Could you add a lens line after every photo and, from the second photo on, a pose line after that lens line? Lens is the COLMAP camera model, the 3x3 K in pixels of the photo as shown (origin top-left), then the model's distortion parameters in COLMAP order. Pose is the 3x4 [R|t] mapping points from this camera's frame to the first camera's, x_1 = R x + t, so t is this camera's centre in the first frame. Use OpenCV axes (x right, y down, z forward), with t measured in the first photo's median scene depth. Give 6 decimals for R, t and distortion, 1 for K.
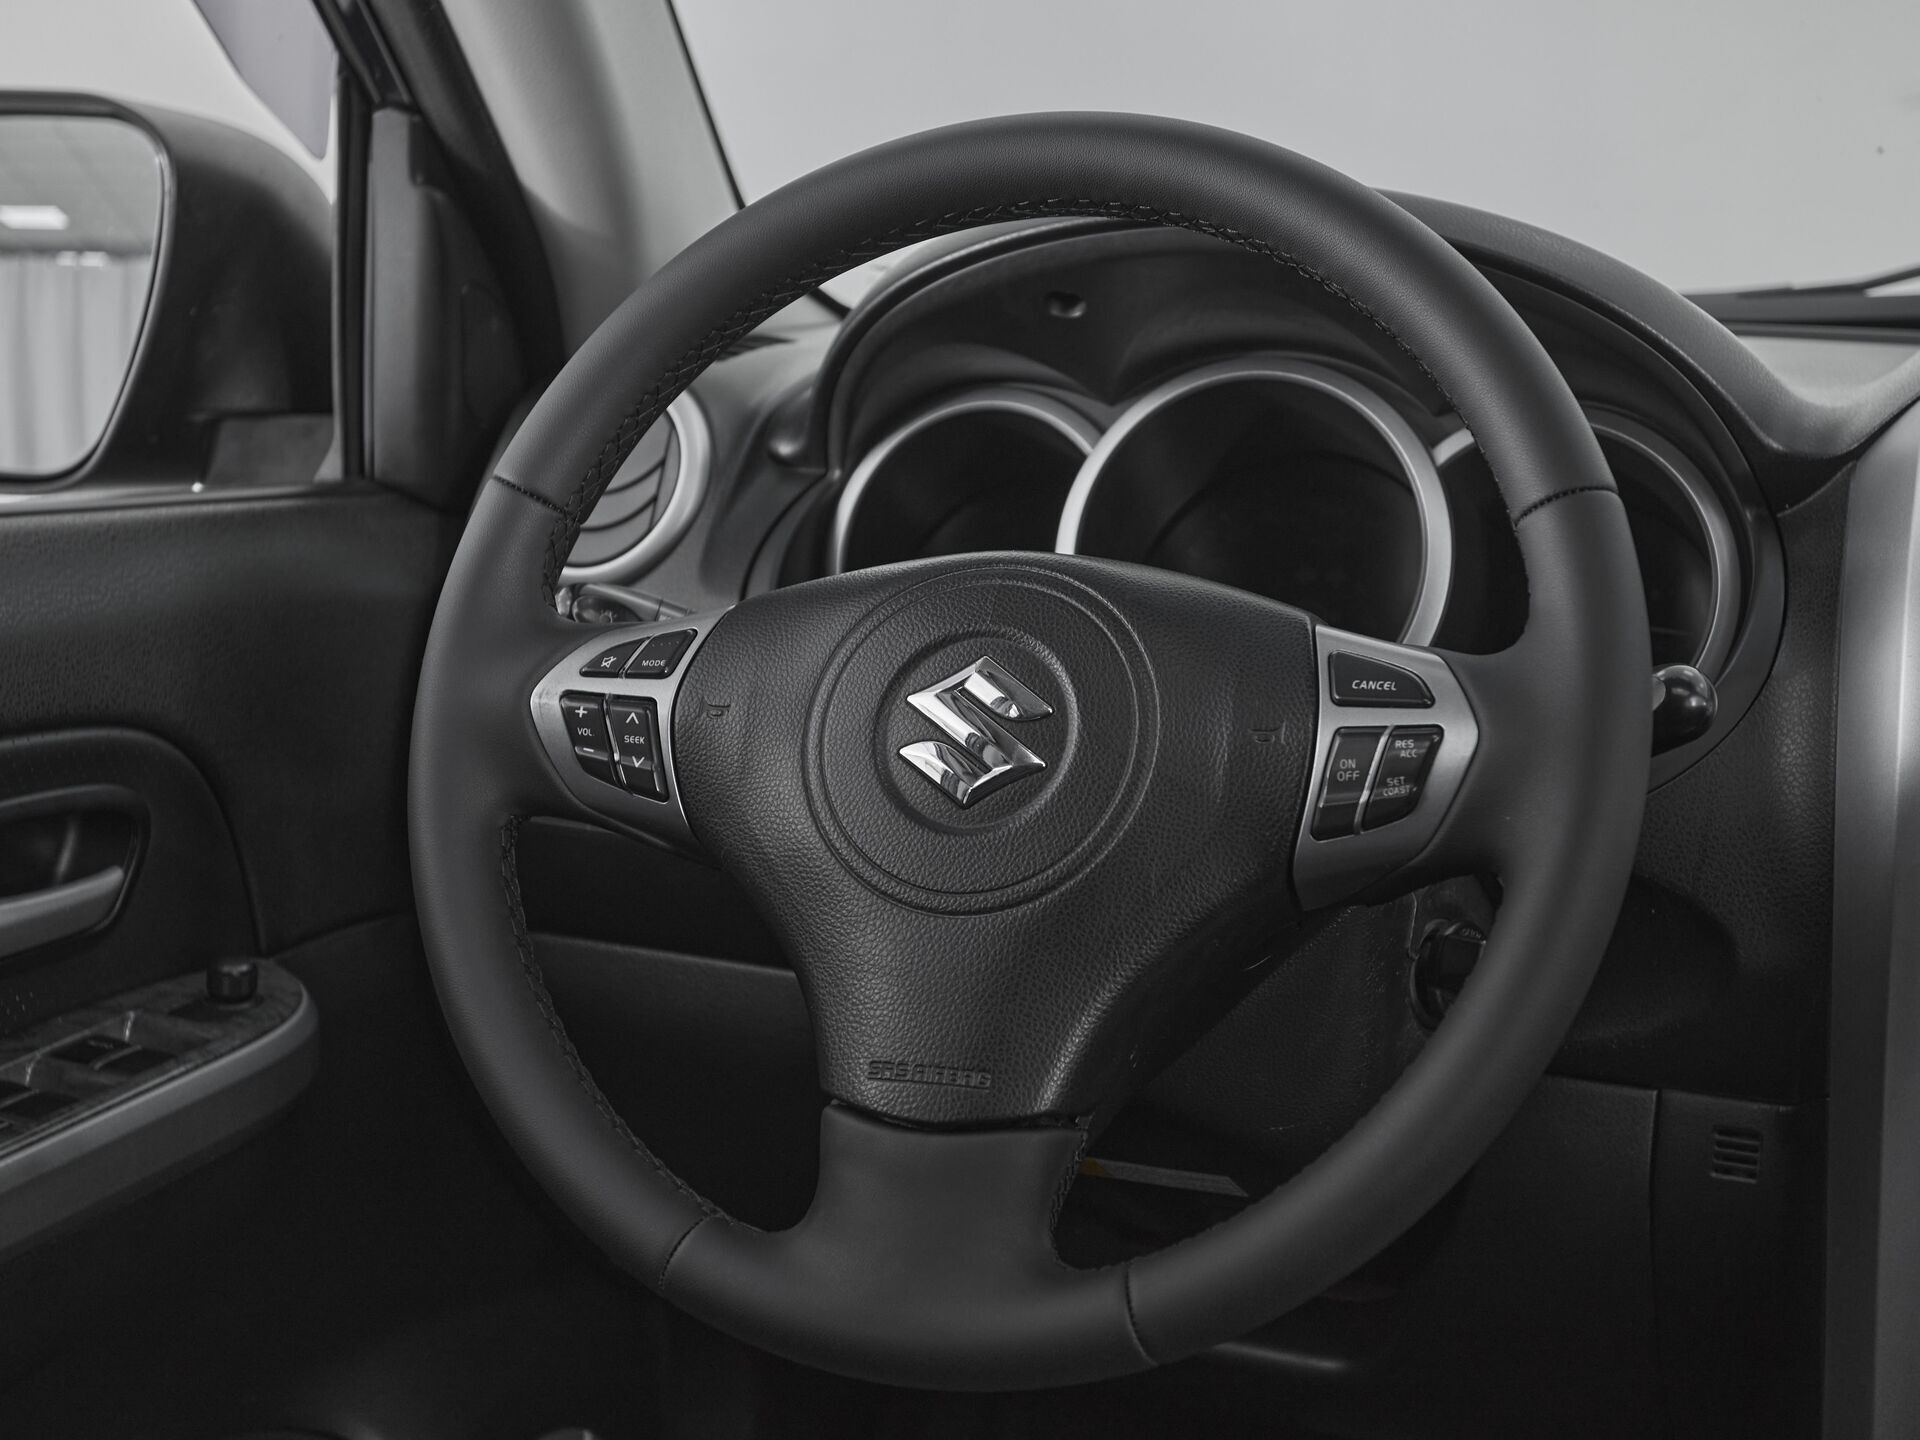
lens RADIAL K [[2806.1, 0, 960.0], [0, 2806.1, 720.0], [0, 0, 1]] dist [0.039207, 0.066313]
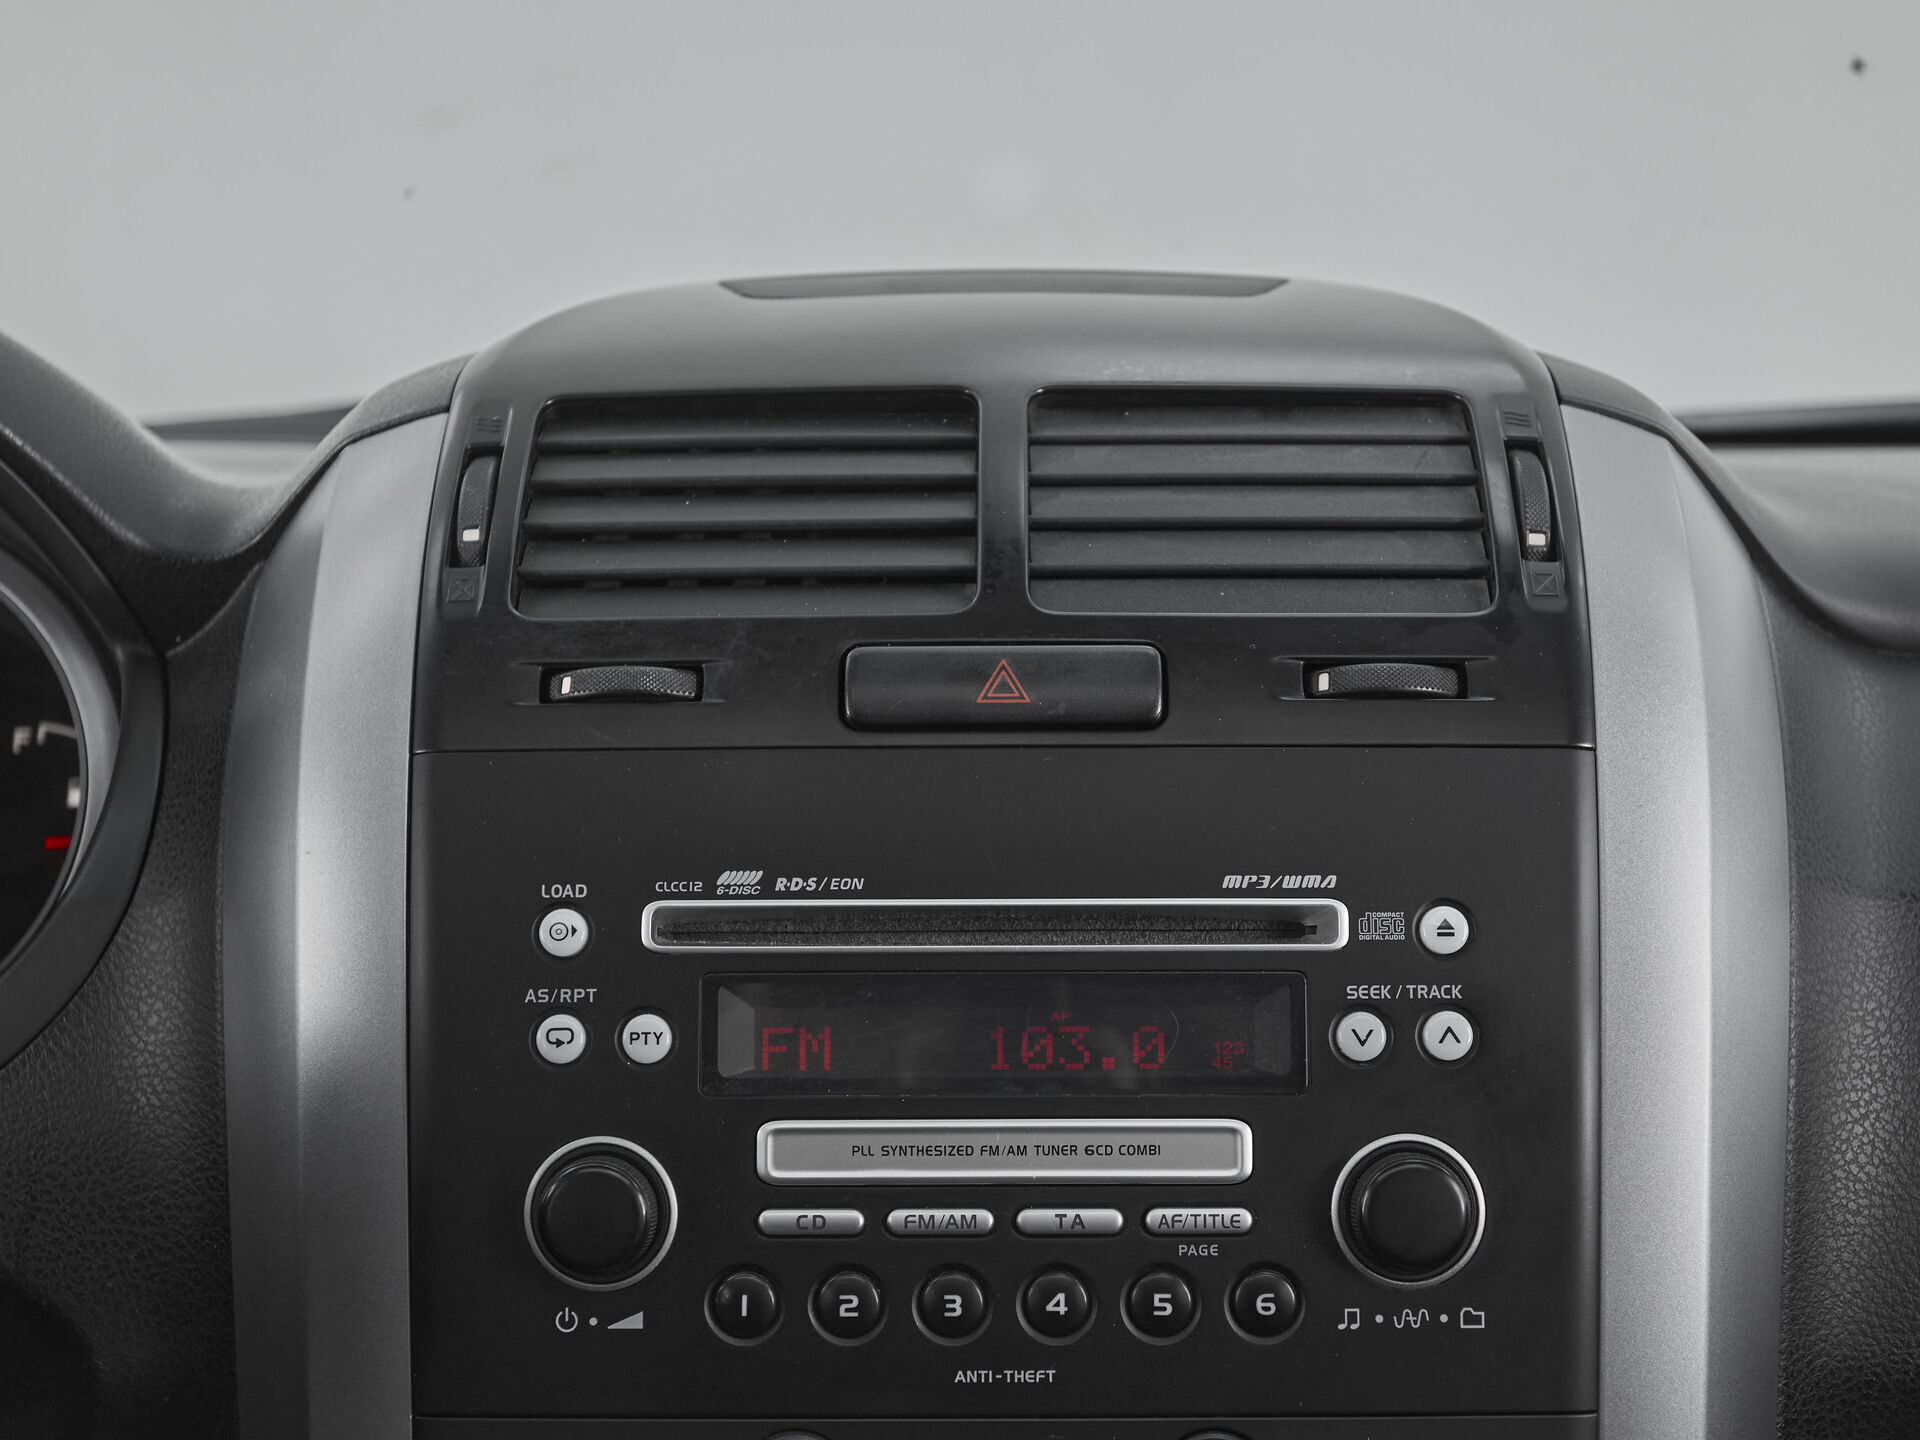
lens RADIAL K [[2760.5, 0, 960.0], [0, 2760.5, 720.0], [0, 0, 1]] dist [-0.023703, 0.019135]
pose [[0.926571, -0.049382, 0.372864, 0.231404], [0.085019, 0.993184, -0.079737, 0.008185], [-0.366384, 0.105583, 0.924454, 0.367447]]
